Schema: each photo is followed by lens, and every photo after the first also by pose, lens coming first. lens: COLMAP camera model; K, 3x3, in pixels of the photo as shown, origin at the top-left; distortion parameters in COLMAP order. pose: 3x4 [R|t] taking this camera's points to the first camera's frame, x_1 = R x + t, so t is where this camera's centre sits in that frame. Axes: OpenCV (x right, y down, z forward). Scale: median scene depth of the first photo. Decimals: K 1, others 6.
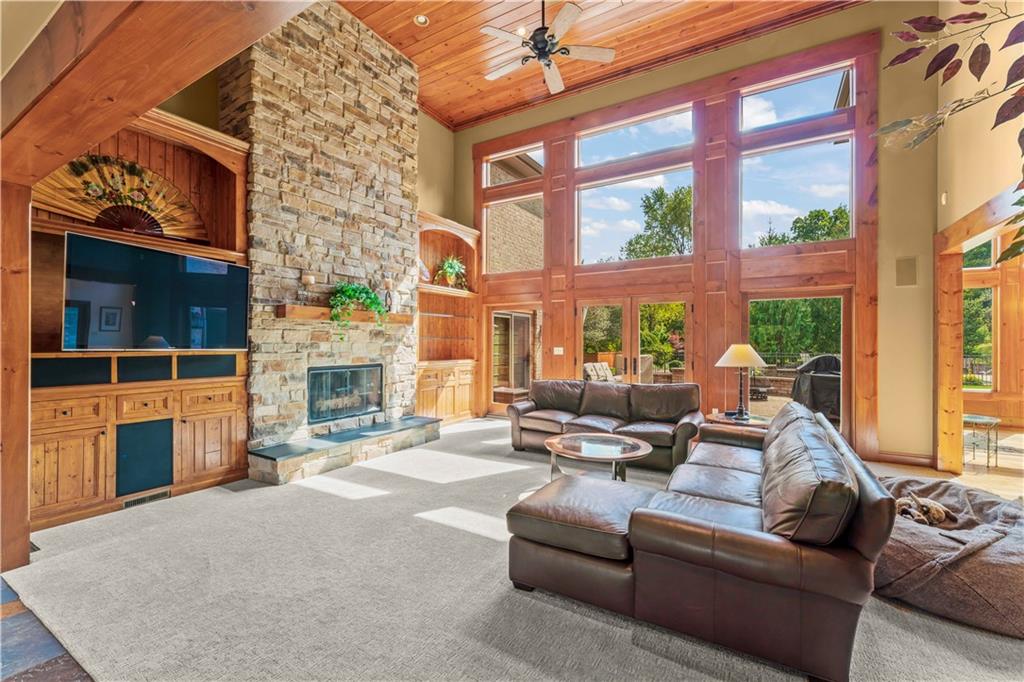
lens RADIAL K [[440.6, 0, 510.3], [0, 440.6, 340.0], [0, 0, 1]] dist [-0.001524, -0.000431]
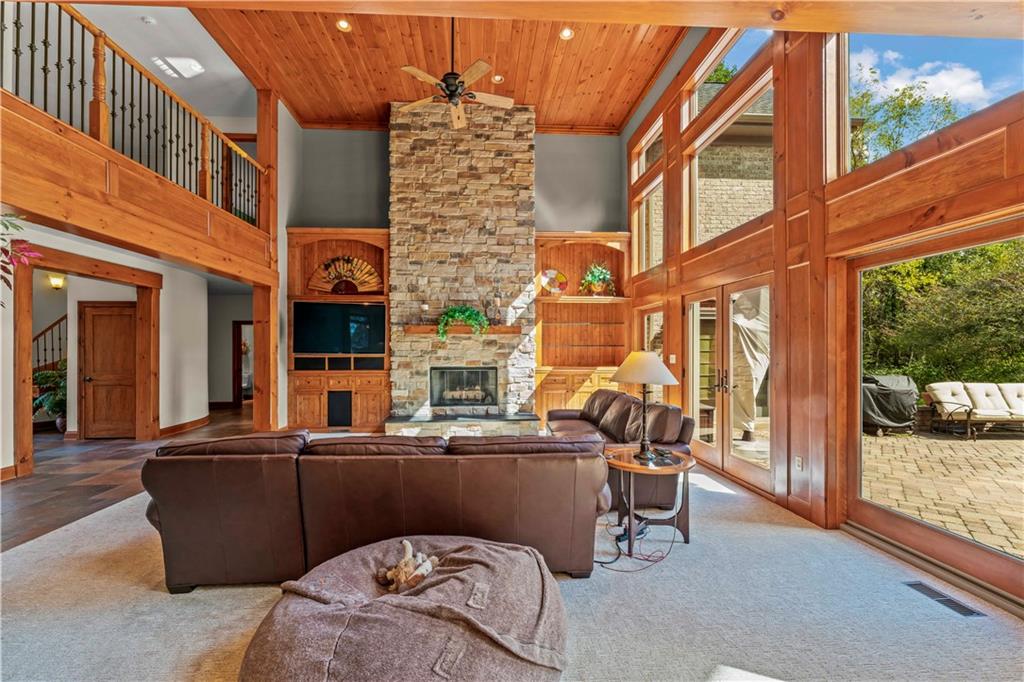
lens RADIAL K [[440.6, 0, 498.8], [0, 440.6, 348.6], [0, 0, 1]] dist [-0.001524, -0.000431]
pose [[0.553294, -0.005589, -0.832968, 0.859762], [0.007739, 0.999969, -0.001569, 0.005365], [0.832950, -0.005578, 0.553320, 0.370350]]
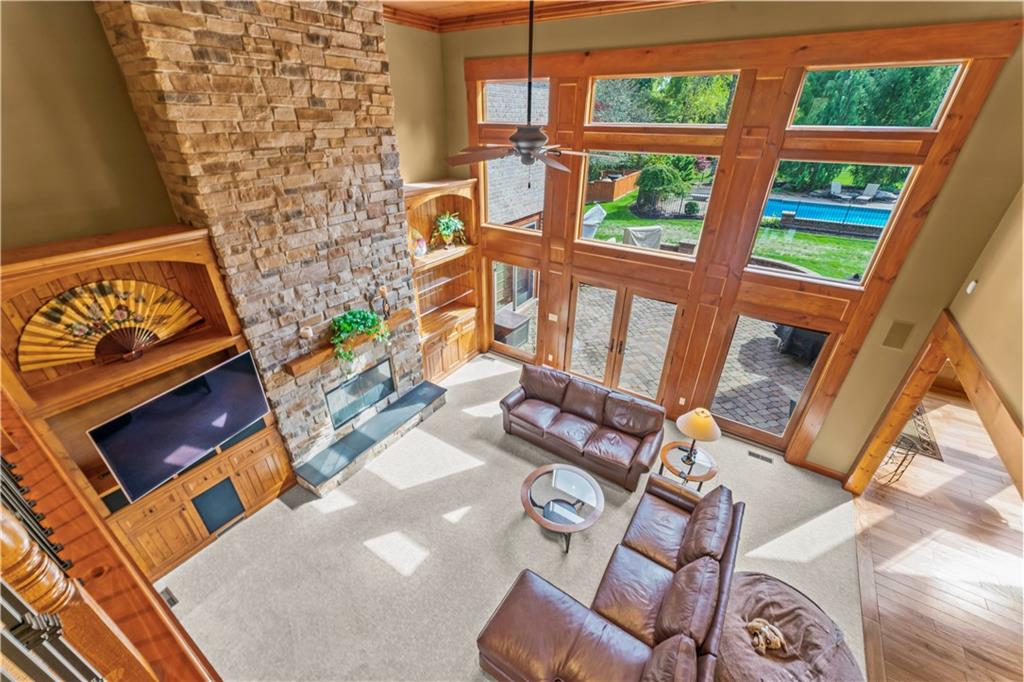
lens RADIAL K [[412.5, 0, 511.5], [0, 412.5, 344.9], [0, 0, 1]] dist [-0.000020, -0.000078]
pose [[0.999017, 0.026848, -0.035274, 0.063989], [-0.005559, 0.865326, 0.501179, -0.575434], [0.043979, -0.500490, 0.864624, 0.145098]]
